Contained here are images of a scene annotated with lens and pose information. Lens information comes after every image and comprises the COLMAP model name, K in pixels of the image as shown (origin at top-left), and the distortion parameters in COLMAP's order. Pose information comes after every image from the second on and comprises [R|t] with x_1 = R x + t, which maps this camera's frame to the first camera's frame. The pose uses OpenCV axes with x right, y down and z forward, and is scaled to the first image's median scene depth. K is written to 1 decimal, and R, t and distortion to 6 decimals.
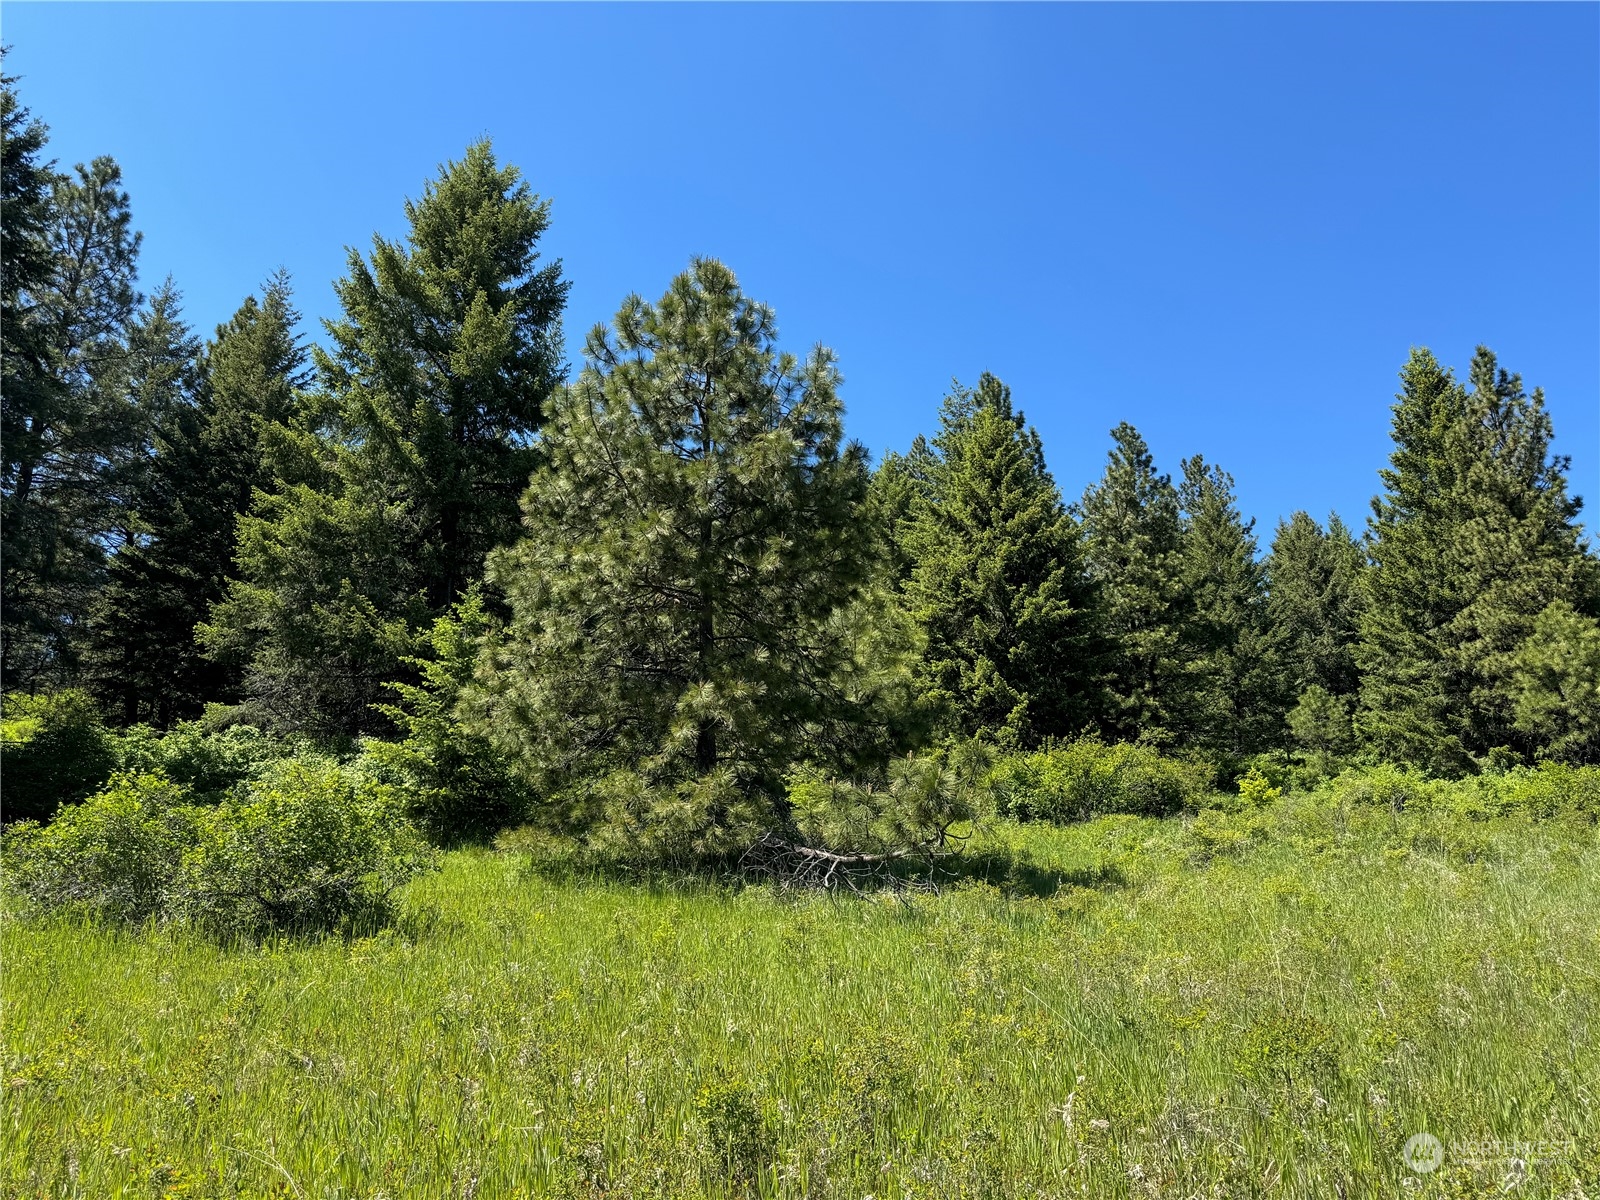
lens RADIAL K [[1119.2, 0, 799.1], [0, 1119.2, 607.4], [0, 0, 1]] dist [0.055176, -0.062876]
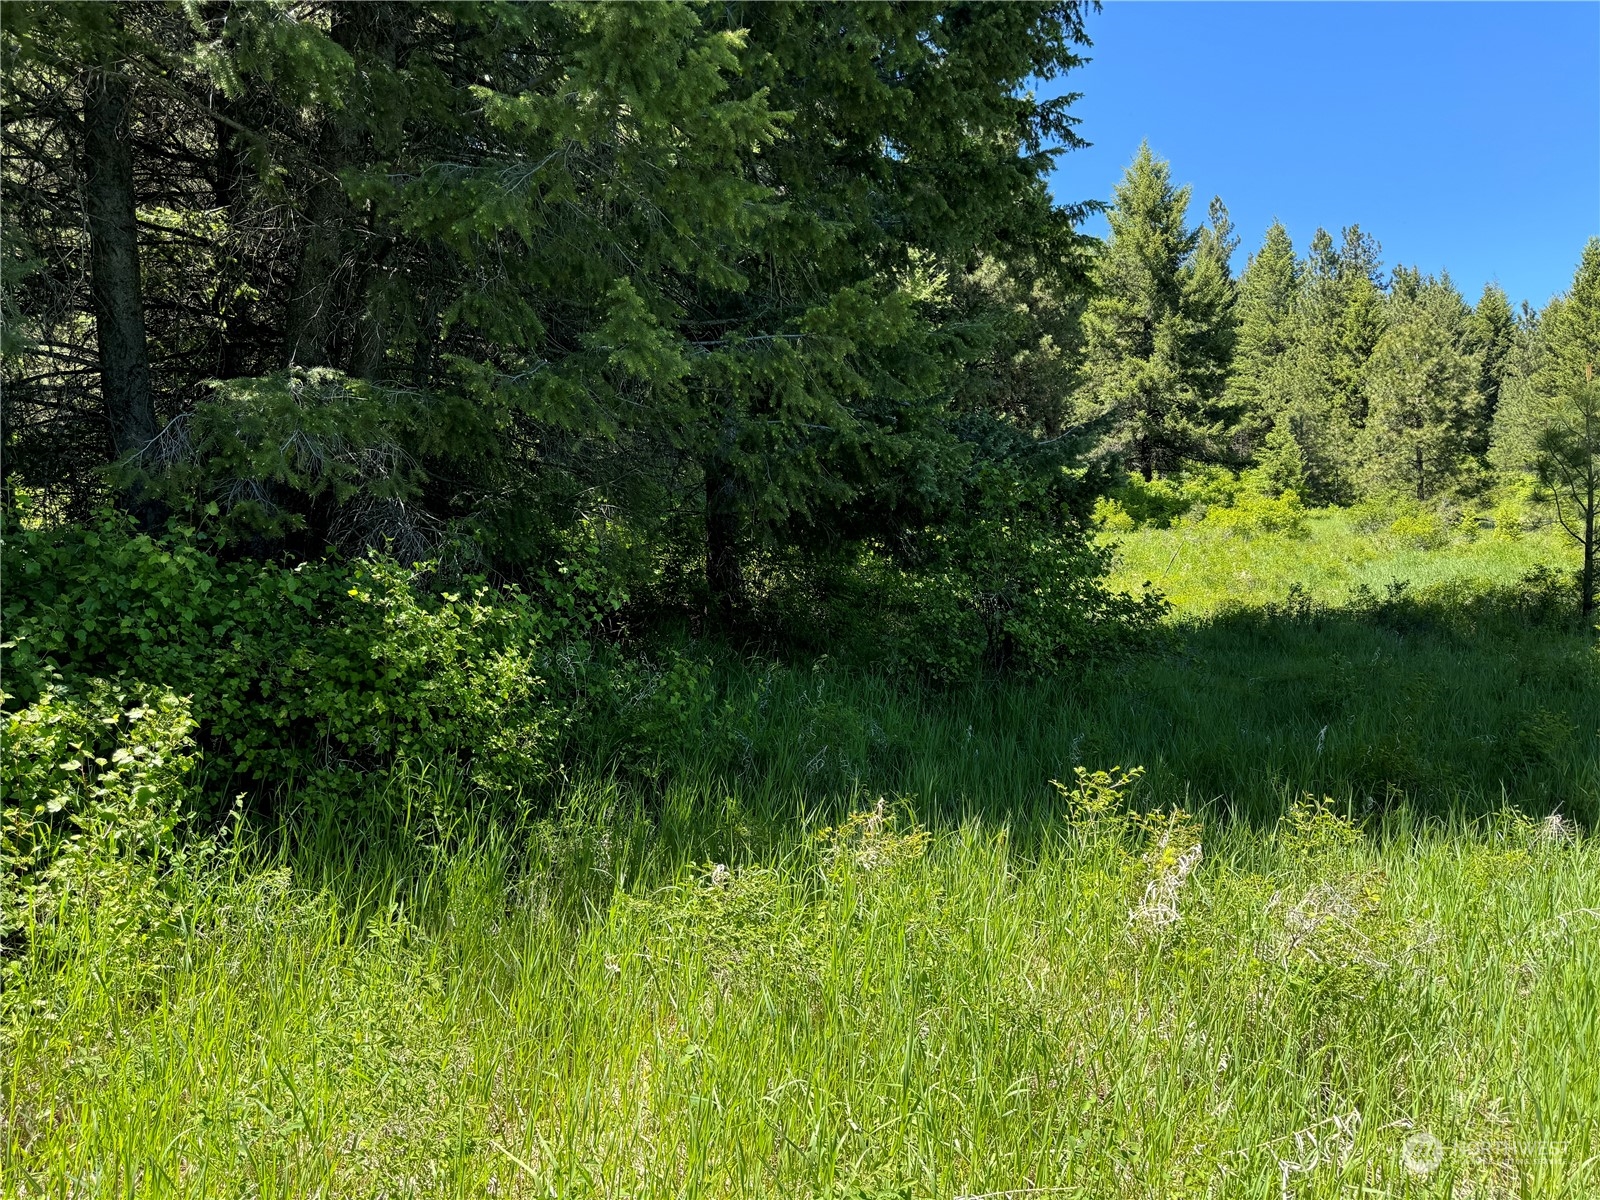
lens RADIAL K [[1119.2, 0, 803.8], [0, 1119.2, 603.7], [0, 0, 1]] dist [0.055176, -0.062876]
pose [[0.999479, 0.010745, 0.030424, -0.598099], [-0.018779, 0.960485, 0.277696, -0.129363], [-0.026238, -0.278123, 0.960187, -0.659433]]
